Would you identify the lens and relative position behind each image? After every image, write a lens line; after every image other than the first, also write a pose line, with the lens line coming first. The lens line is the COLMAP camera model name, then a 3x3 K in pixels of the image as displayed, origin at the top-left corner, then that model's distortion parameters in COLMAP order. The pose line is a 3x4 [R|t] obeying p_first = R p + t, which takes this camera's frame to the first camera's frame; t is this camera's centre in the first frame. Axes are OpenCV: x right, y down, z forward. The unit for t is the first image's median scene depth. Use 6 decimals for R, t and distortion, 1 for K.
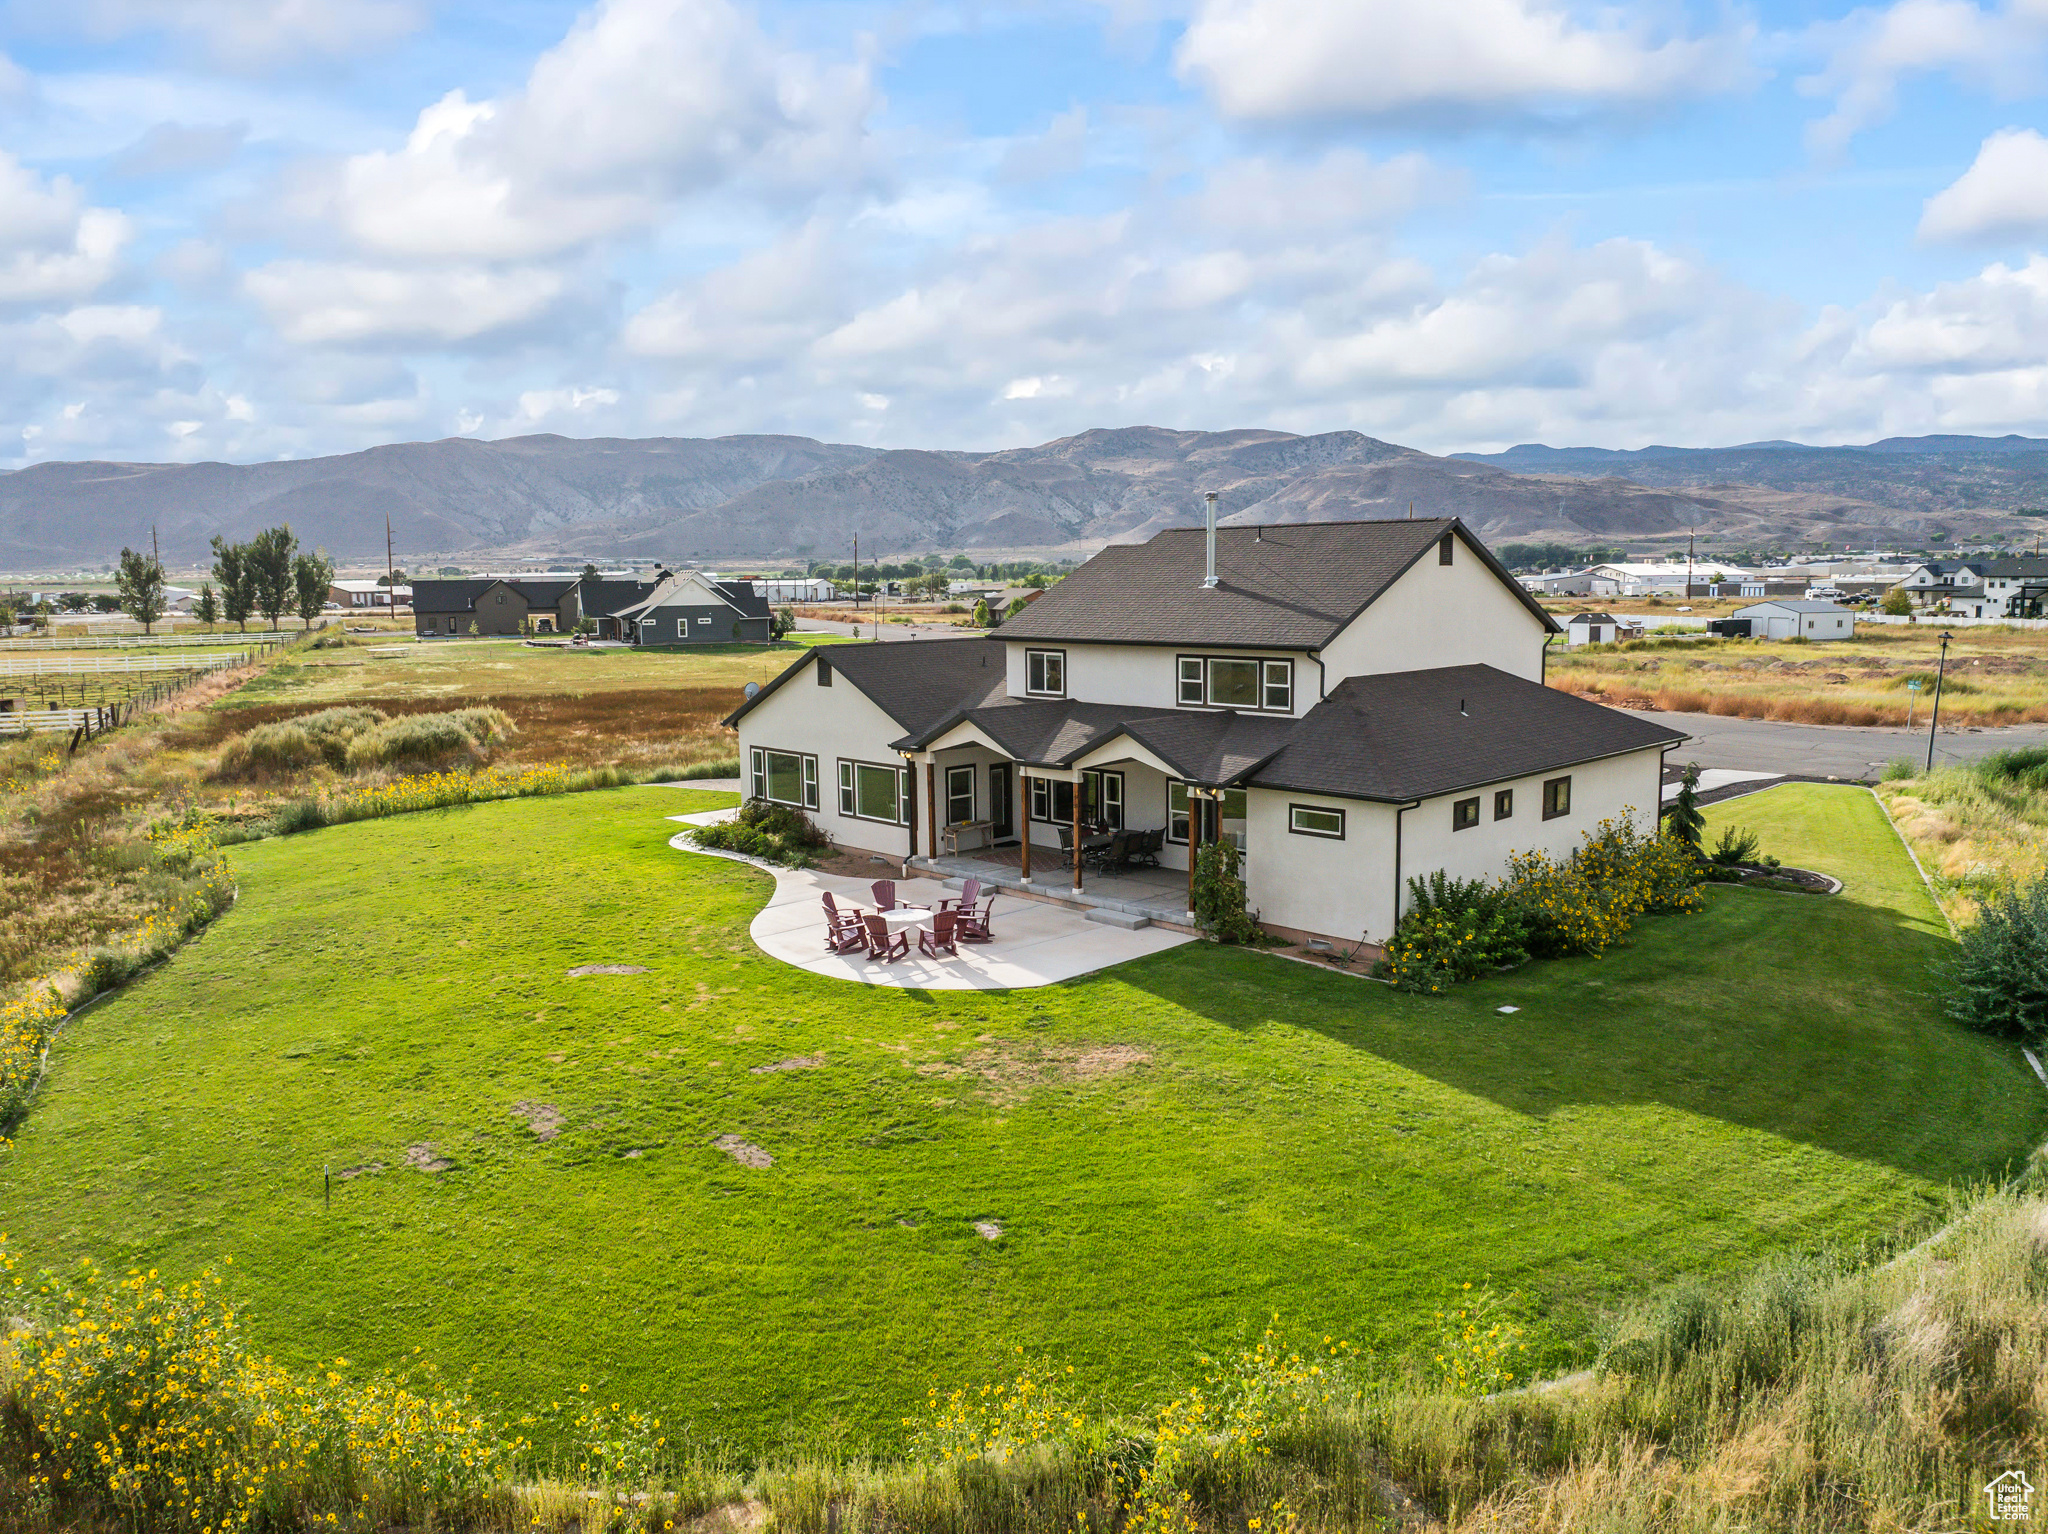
lens RADIAL K [[1439.3, 0, 1035.3], [0, 1439.3, 755.9], [0, 0, 1]] dist [-0.029619, -0.011946]
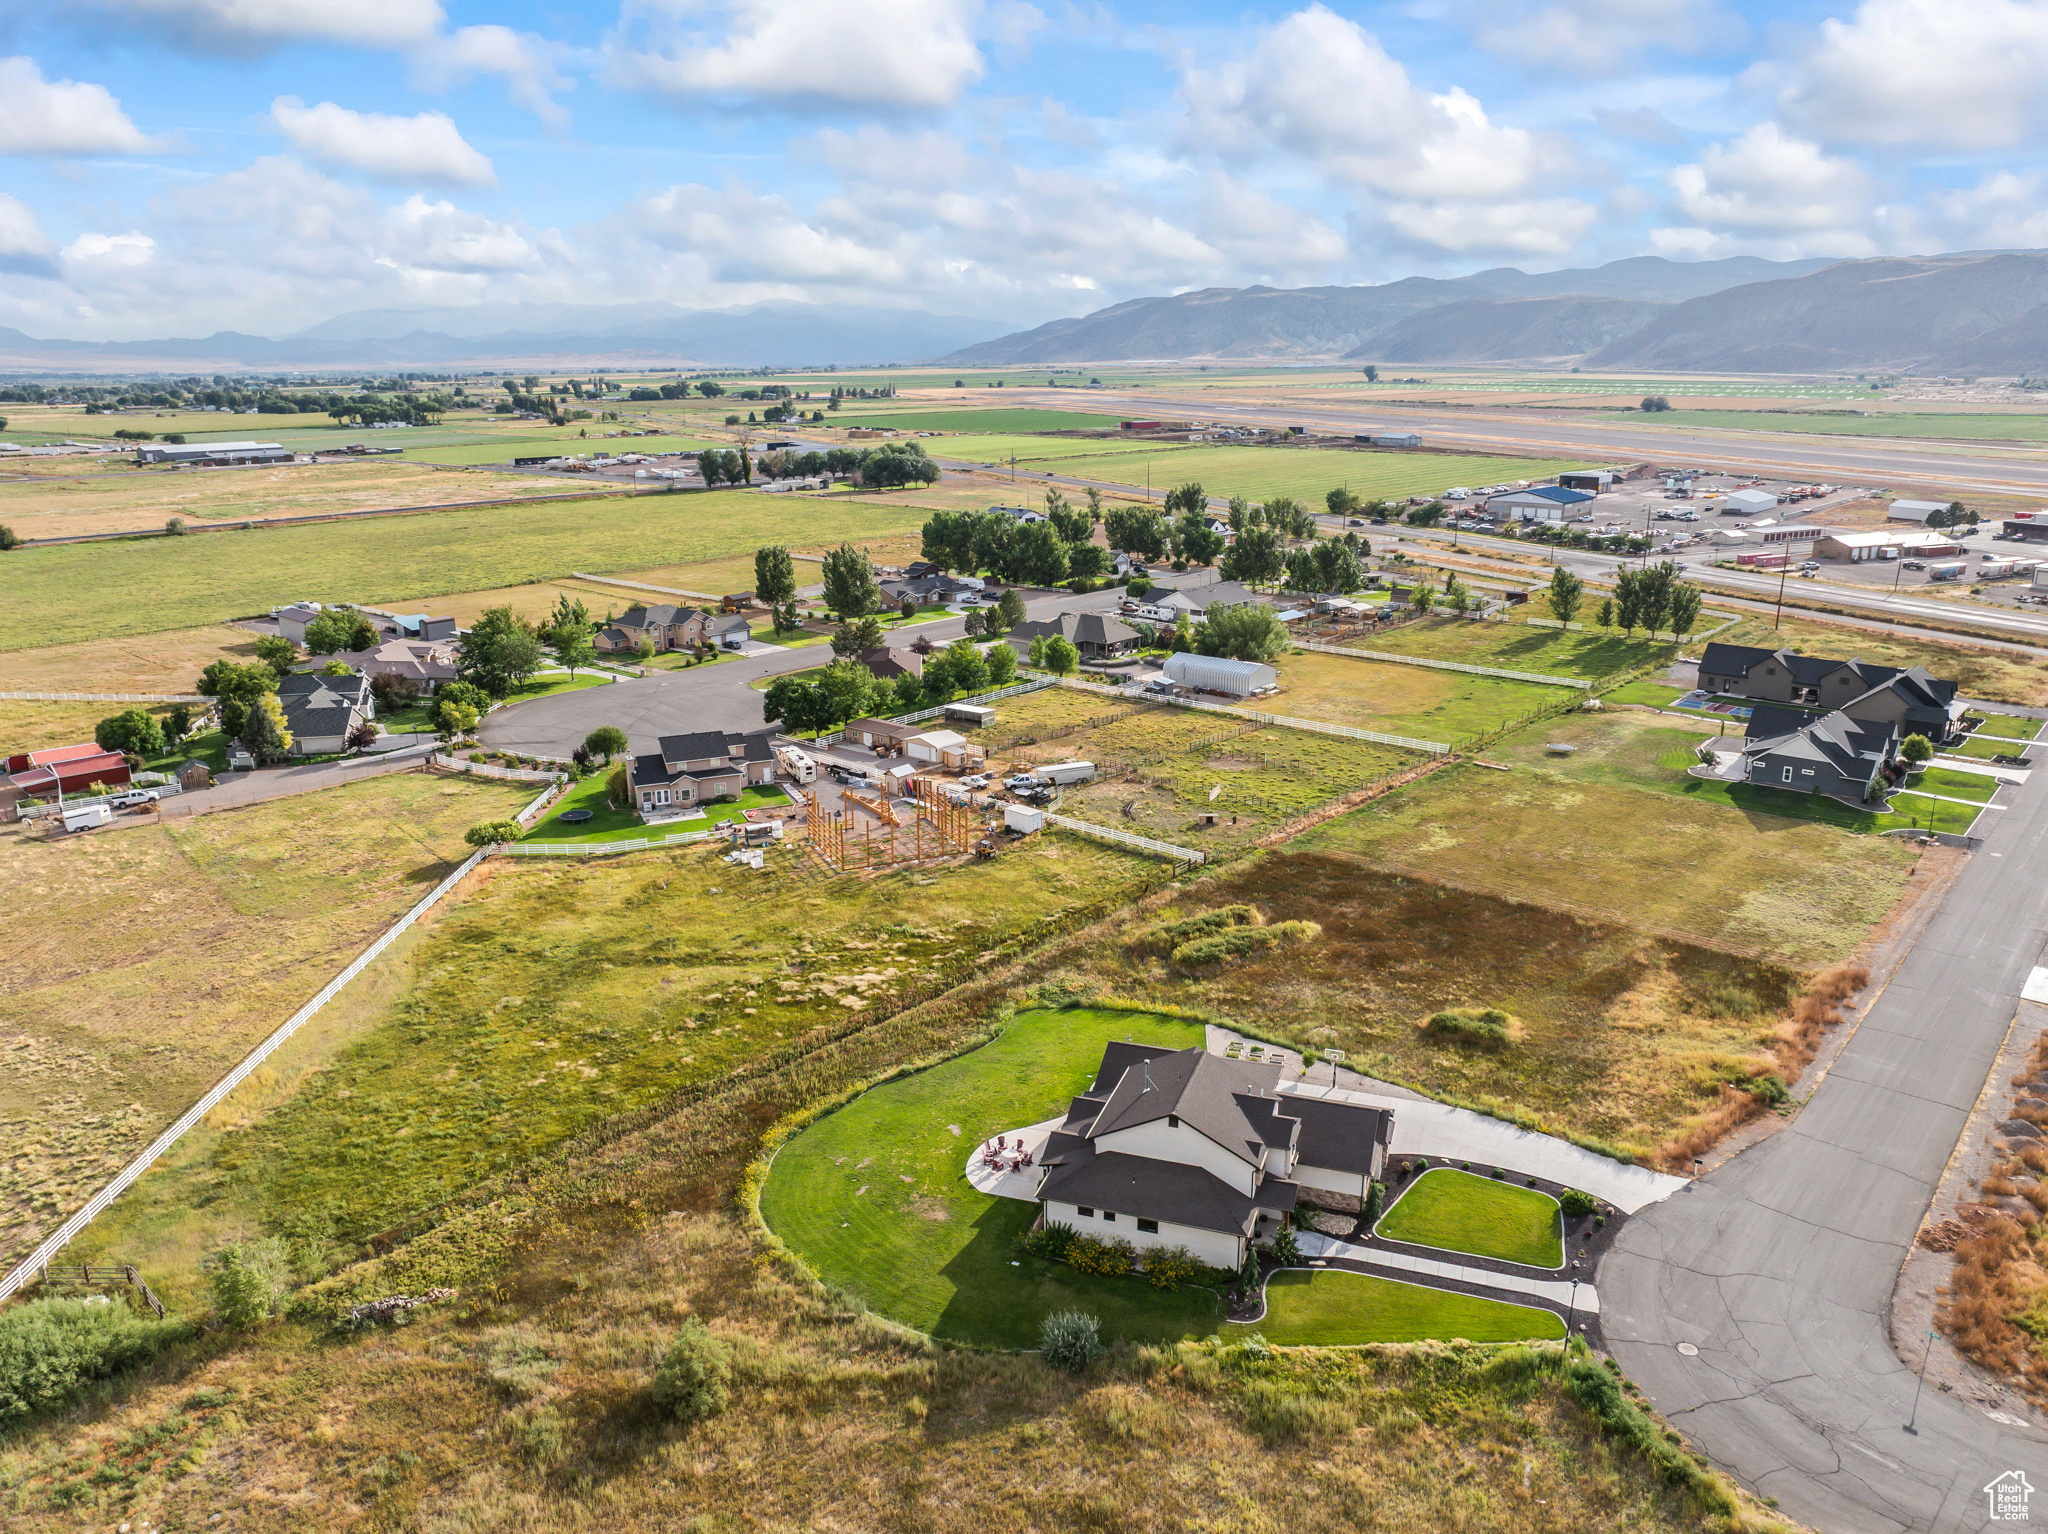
lens RADIAL K [[1439.3, 0, 1035.3], [0, 1439.3, 755.9], [0, 0, 1]] dist [-0.029619, -0.011946]
pose [[0.442468, 0.245192, -0.862614, 1.995105], [-0.114227, 0.969471, 0.216974, -1.168824], [0.889480, 0.002530, 0.456967, -0.378976]]
